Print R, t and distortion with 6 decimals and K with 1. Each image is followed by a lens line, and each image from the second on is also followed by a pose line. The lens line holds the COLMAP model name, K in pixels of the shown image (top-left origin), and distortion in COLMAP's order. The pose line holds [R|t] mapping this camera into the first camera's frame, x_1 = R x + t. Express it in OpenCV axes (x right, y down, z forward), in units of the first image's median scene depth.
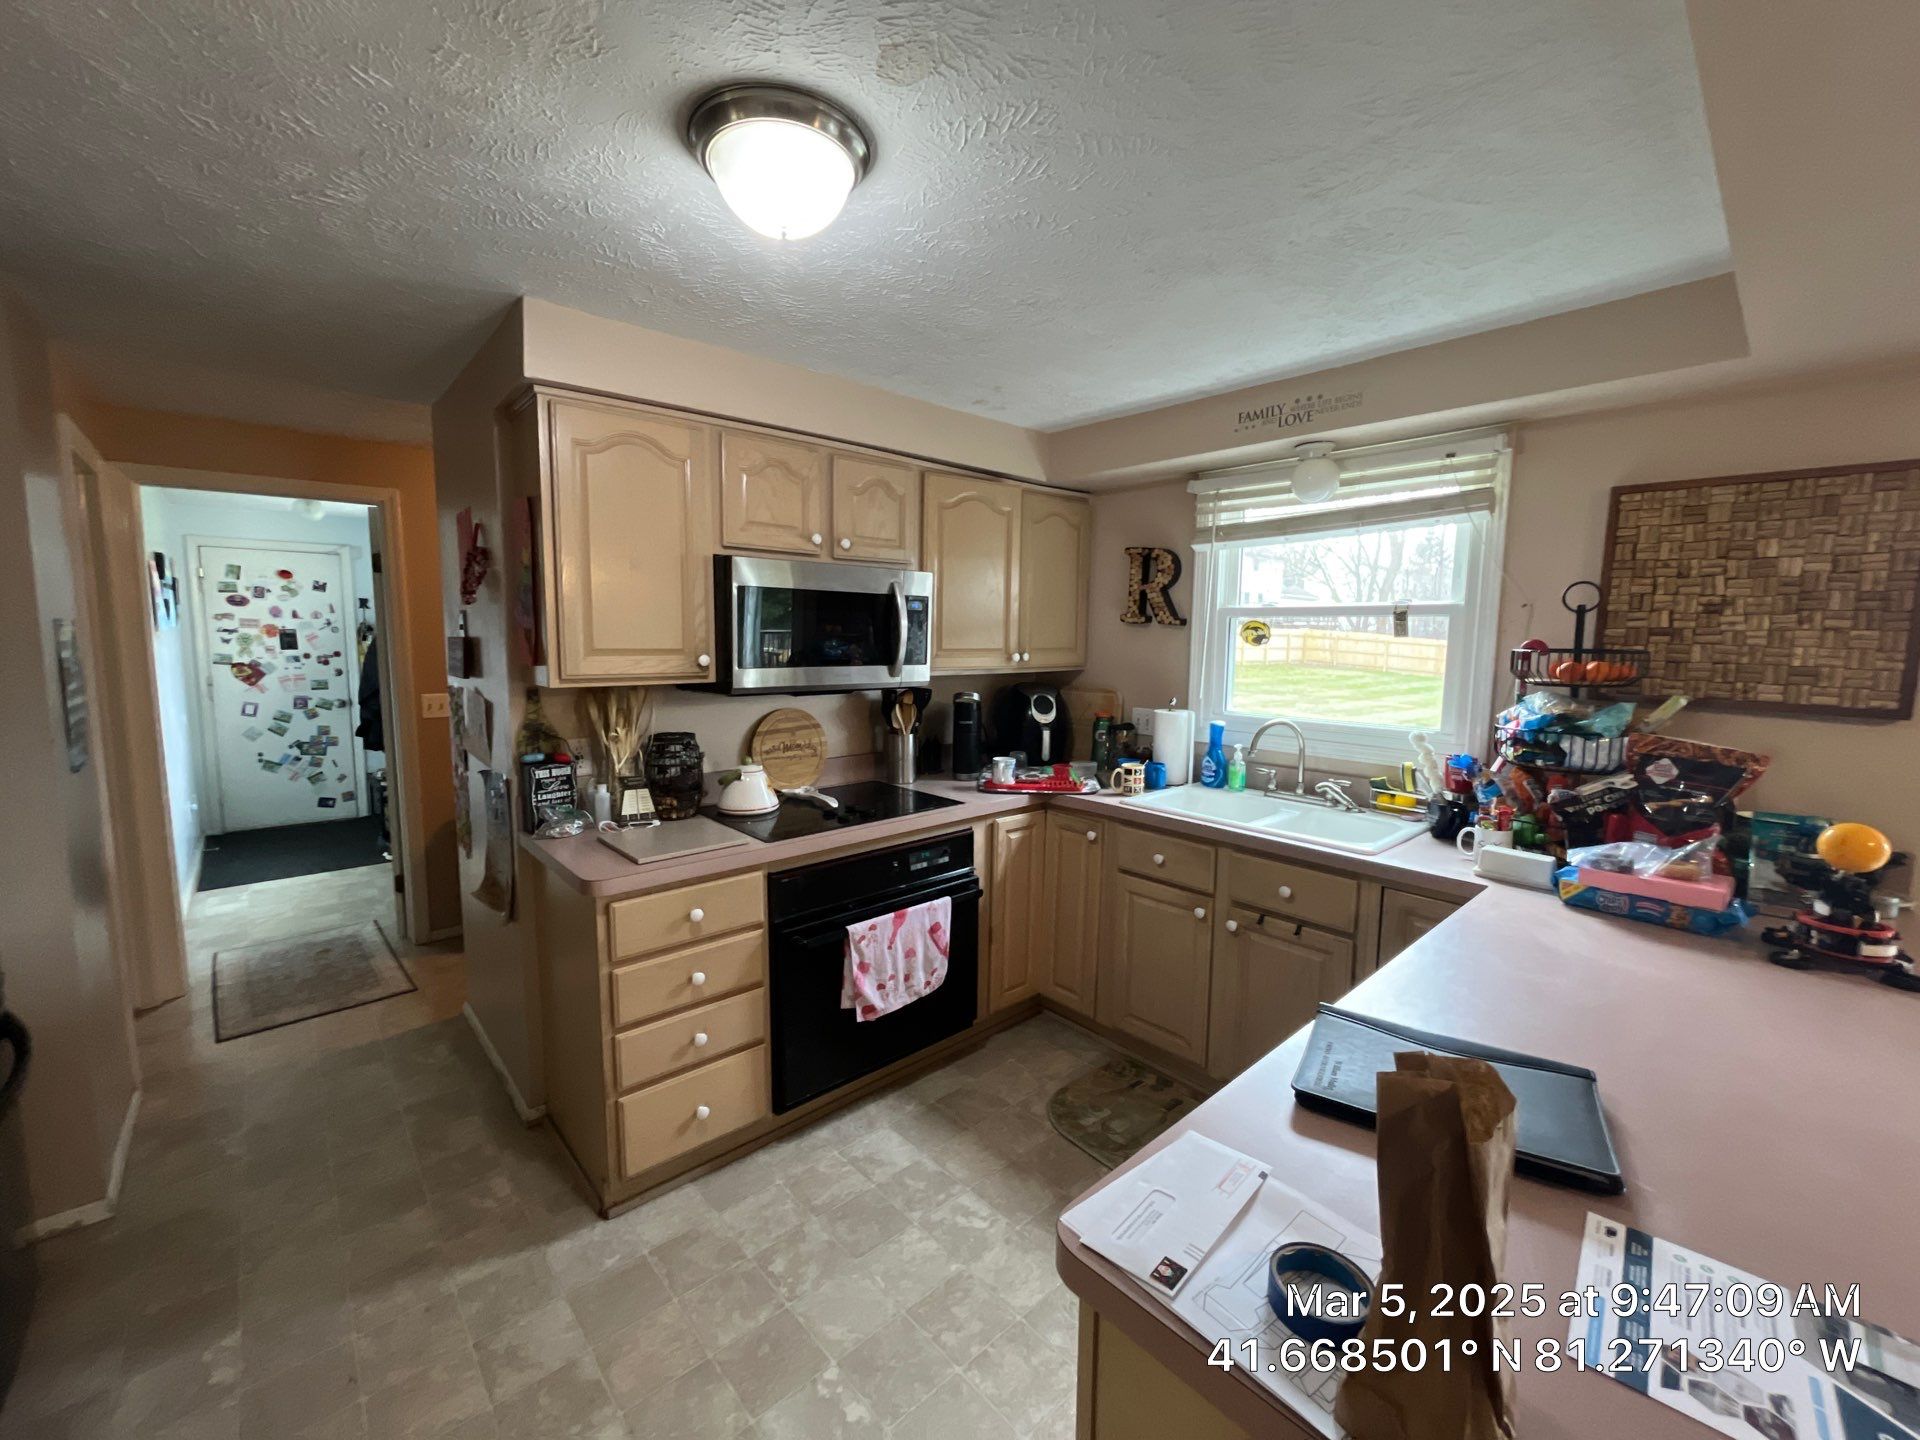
lens RADIAL K [[771.7, 0, 959.3], [0, 771.7, 707.6], [0, 0, 1]] dist [-0.003681, -0.000460]
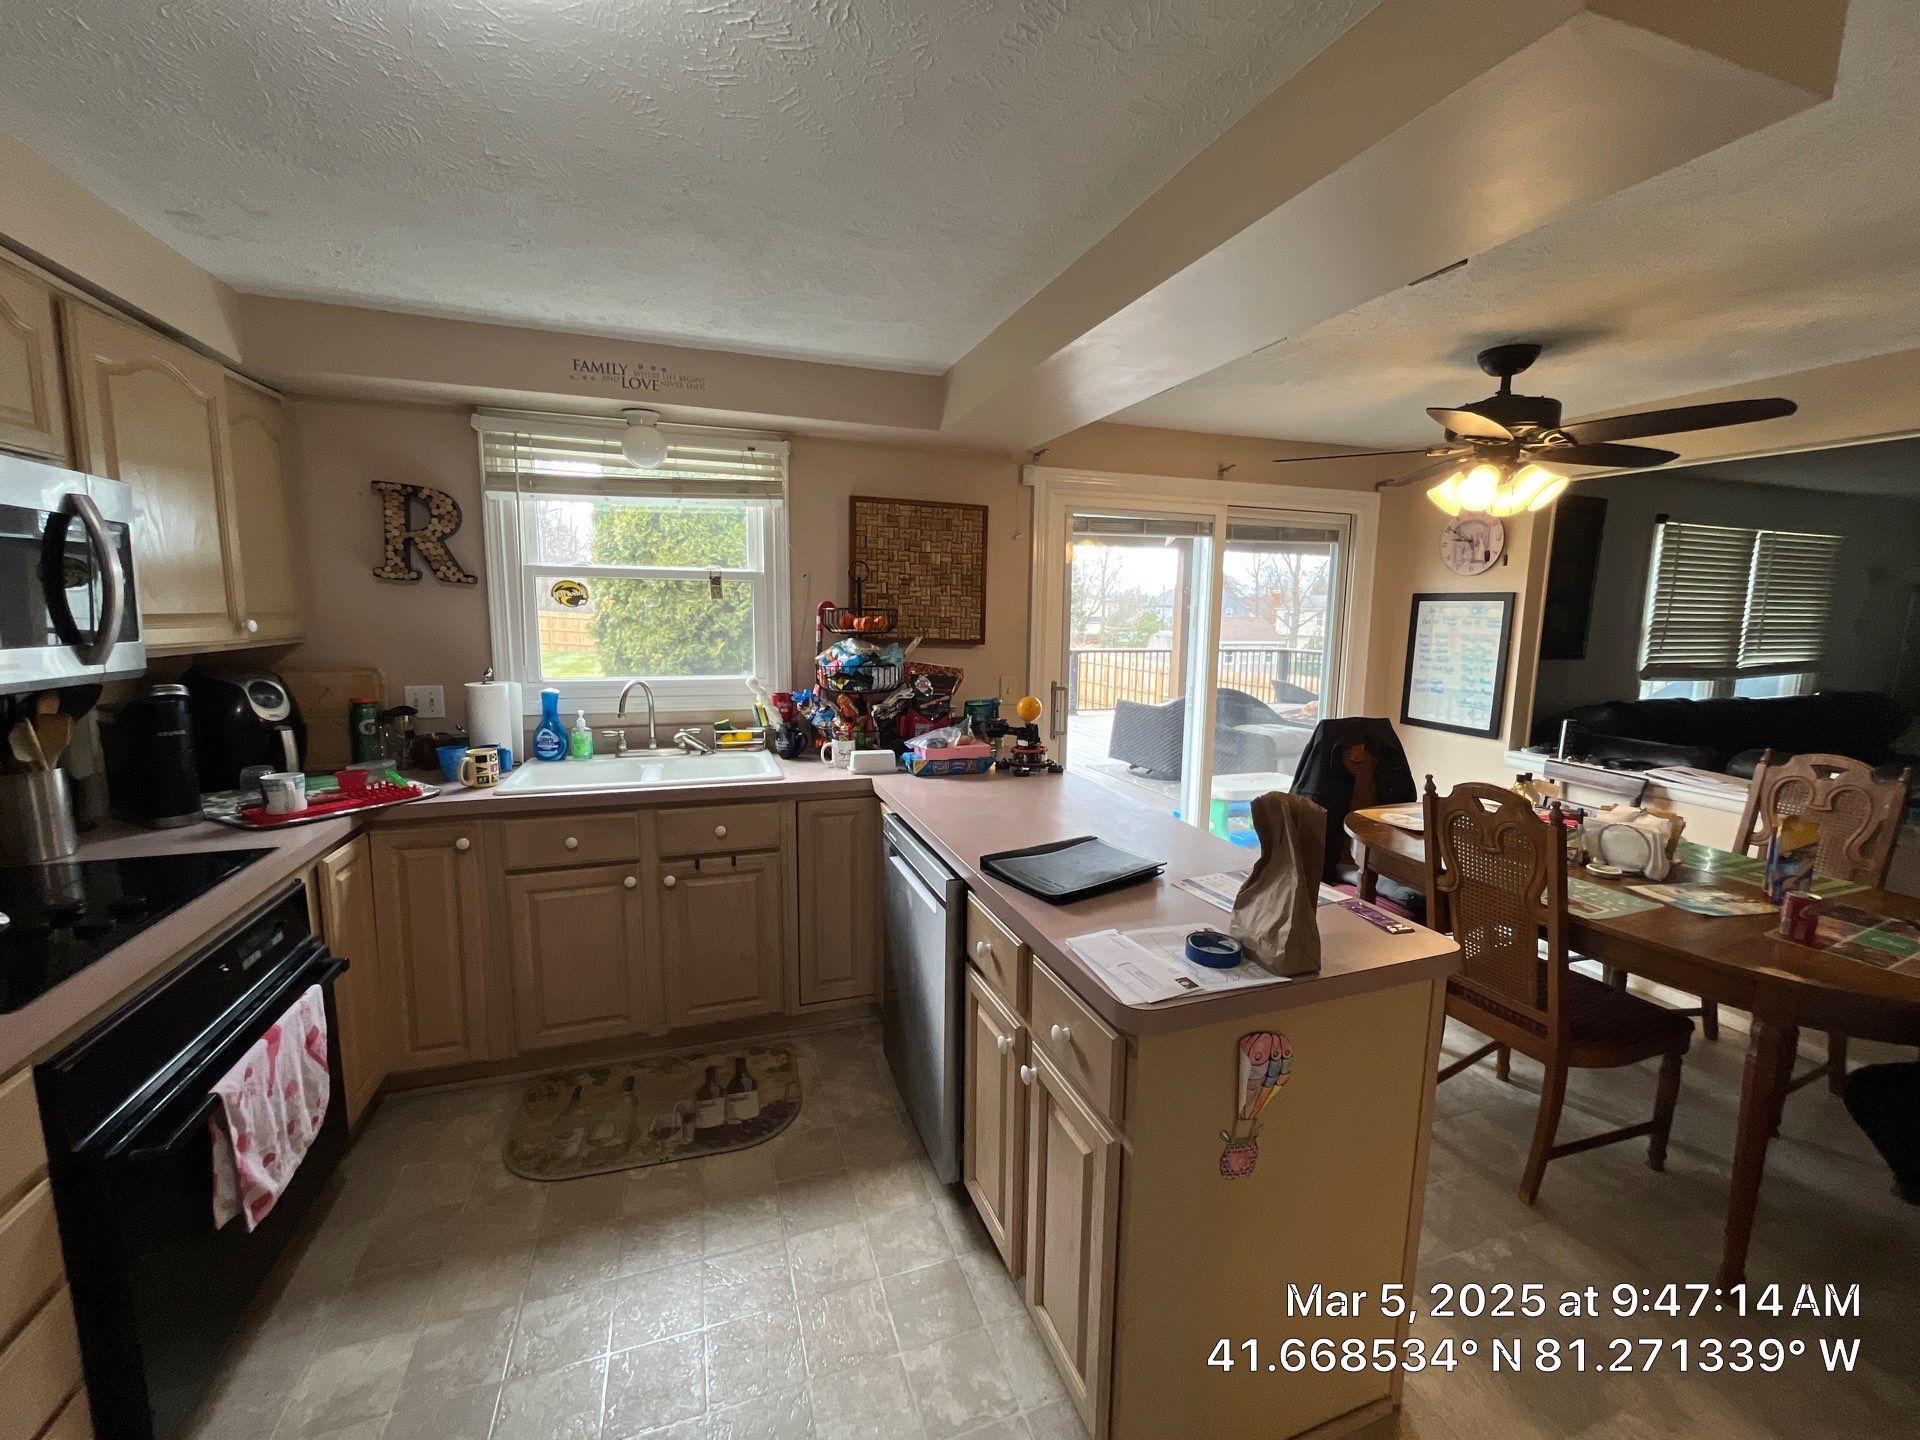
lens RADIAL K [[771.7, 0, 965.1], [0, 771.7, 704.9], [0, 0, 1]] dist [-0.003681, -0.000460]
pose [[0.391202, -0.119410, 0.912525, -0.365841], [0.078553, 0.992261, 0.096168, -0.015397], [-0.916946, 0.034061, 0.397554, 0.204066]]
